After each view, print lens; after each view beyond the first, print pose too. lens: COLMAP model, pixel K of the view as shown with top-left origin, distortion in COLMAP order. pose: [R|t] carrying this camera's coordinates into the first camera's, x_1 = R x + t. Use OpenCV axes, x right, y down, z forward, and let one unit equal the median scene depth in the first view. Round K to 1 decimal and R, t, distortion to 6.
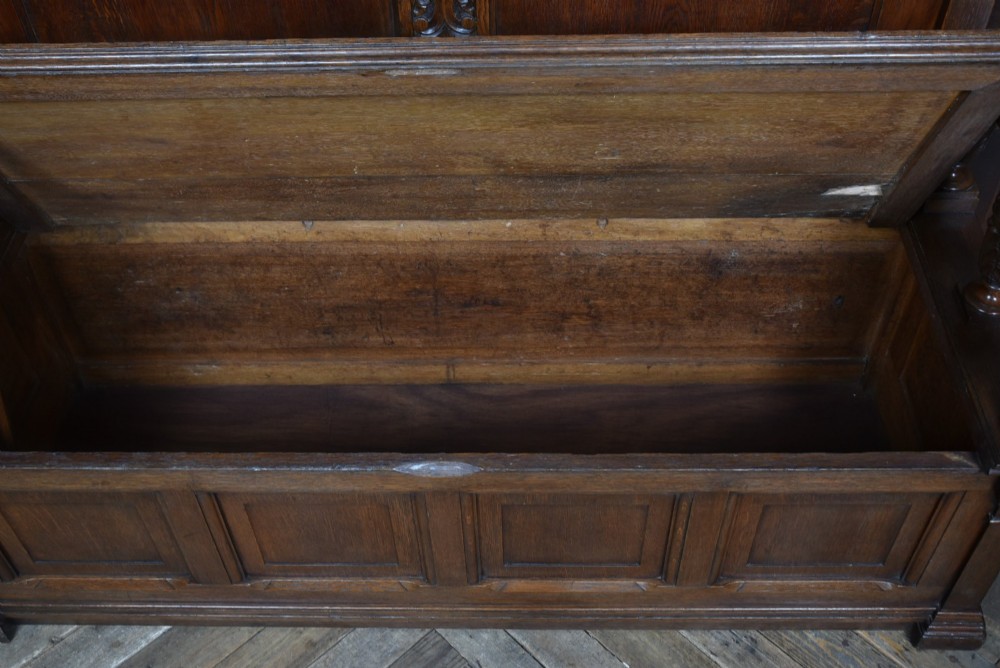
lens RADIAL K [[1051.9, 0, 489.3], [0, 1051.9, 334.8], [0, 0, 1]] dist [-0.041076, 0.009654]
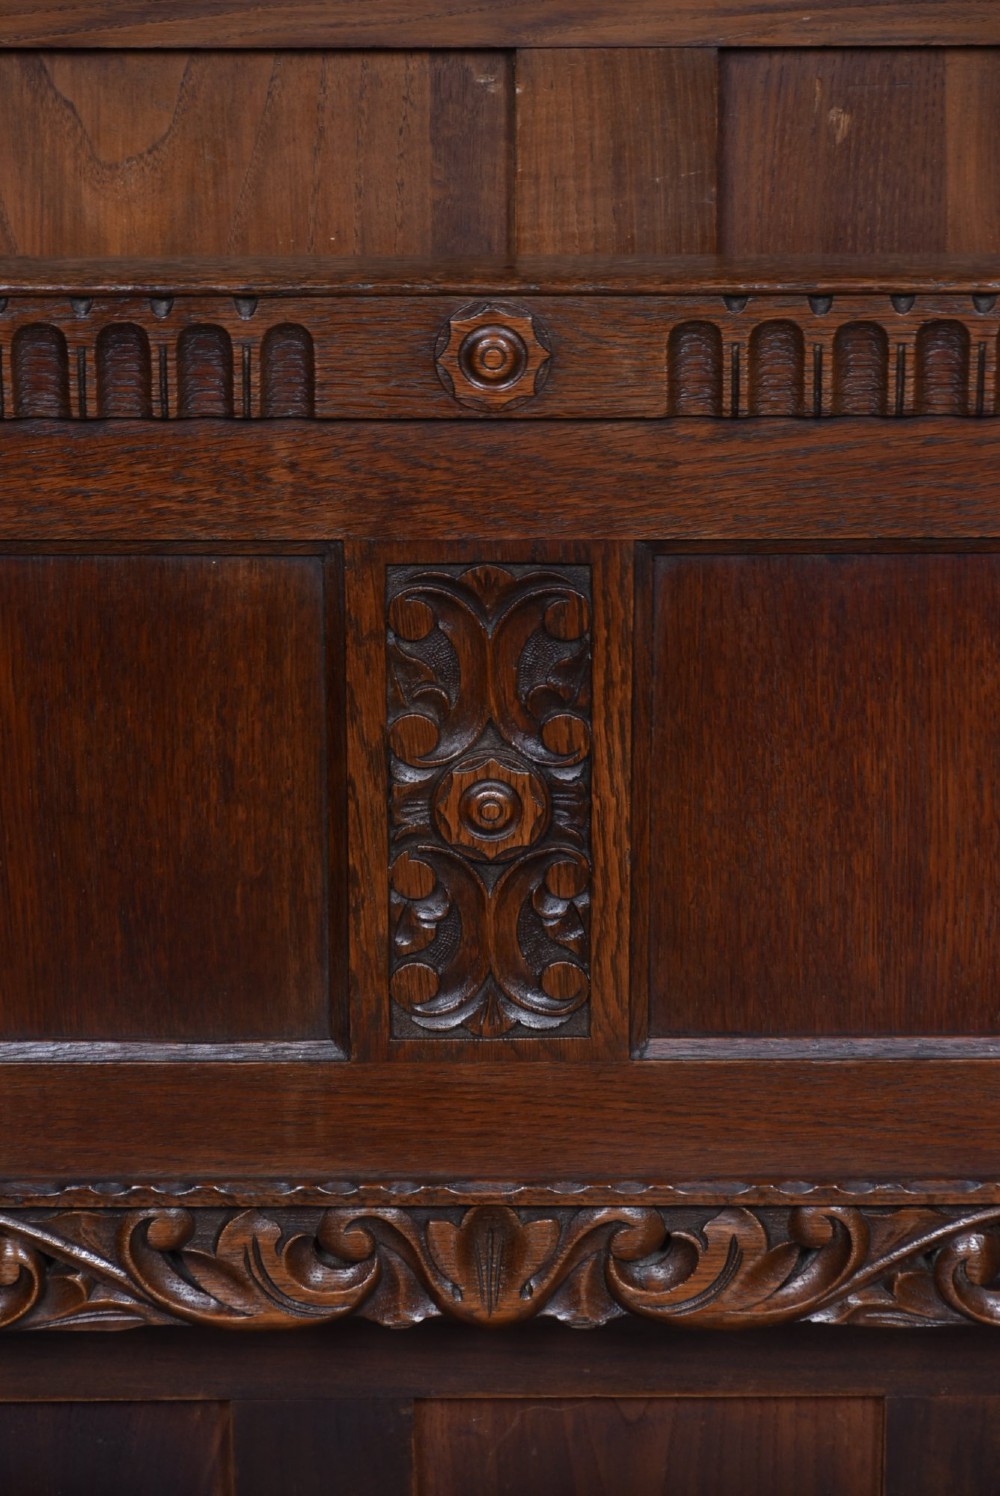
lens RADIAL K [[5175.4, 0, 503.0], [0, 5175.4, 855.3], [0, 0, 1]] dist [0.021692, 1.143355]
pose [[0.999238, 0.015766, 0.035693, -0.091617], [0.002198, 0.890548, -0.454885, 0.371903], [-0.038958, 0.454617, 0.889835, -0.406224]]
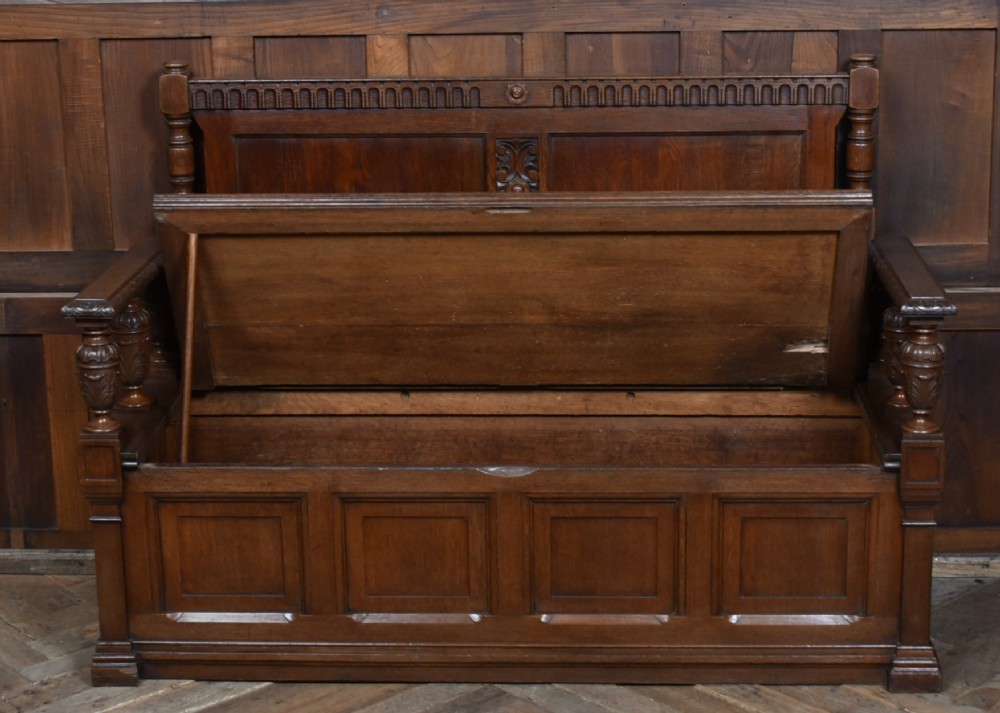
lens RADIAL K [[2002.5, 0, 500.0], [0, 2002.5, 356.5], [0, 0, 1]] dist [-0.092267, 0.301348]
pose [[0.999544, 0.019842, -0.022780, 0.000645], [-0.028915, 0.846789, -0.531142, 1.330125], [0.008751, 0.531559, 0.846976, -1.287199]]
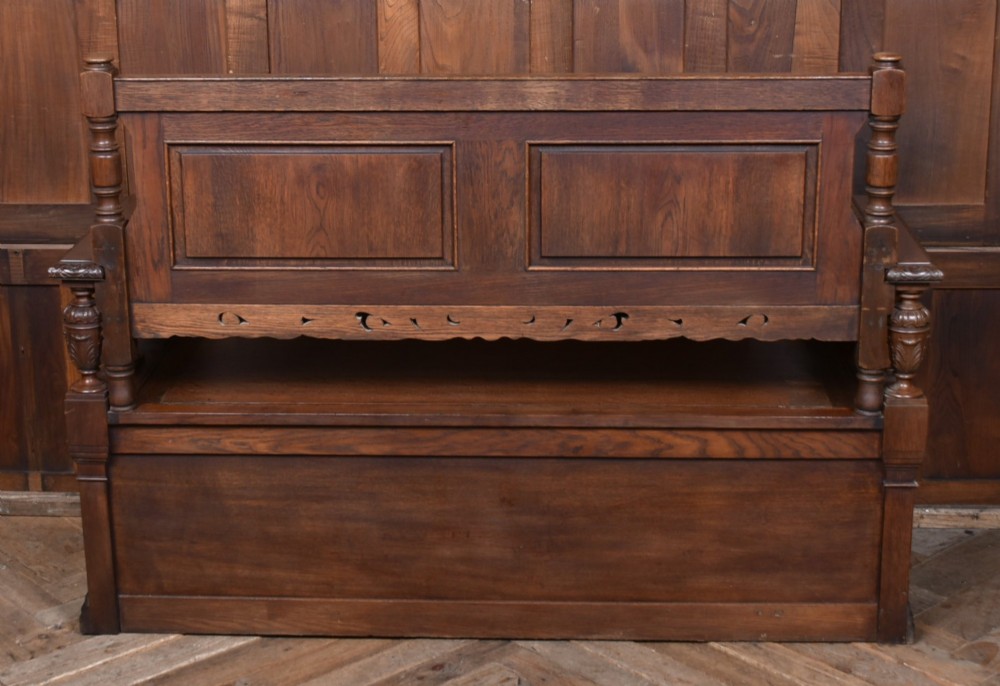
lens RADIAL K [[1779.7, 0, 472.9], [0, 1779.7, 339.9], [0, 0, 1]] dist [-0.025378, -0.055435]
pose [[0.999167, 0.029049, -0.028671, -0.034912], [-0.039621, 0.859039, -0.510375, 1.185018], [0.009803, 0.511086, 0.859474, -1.090725]]
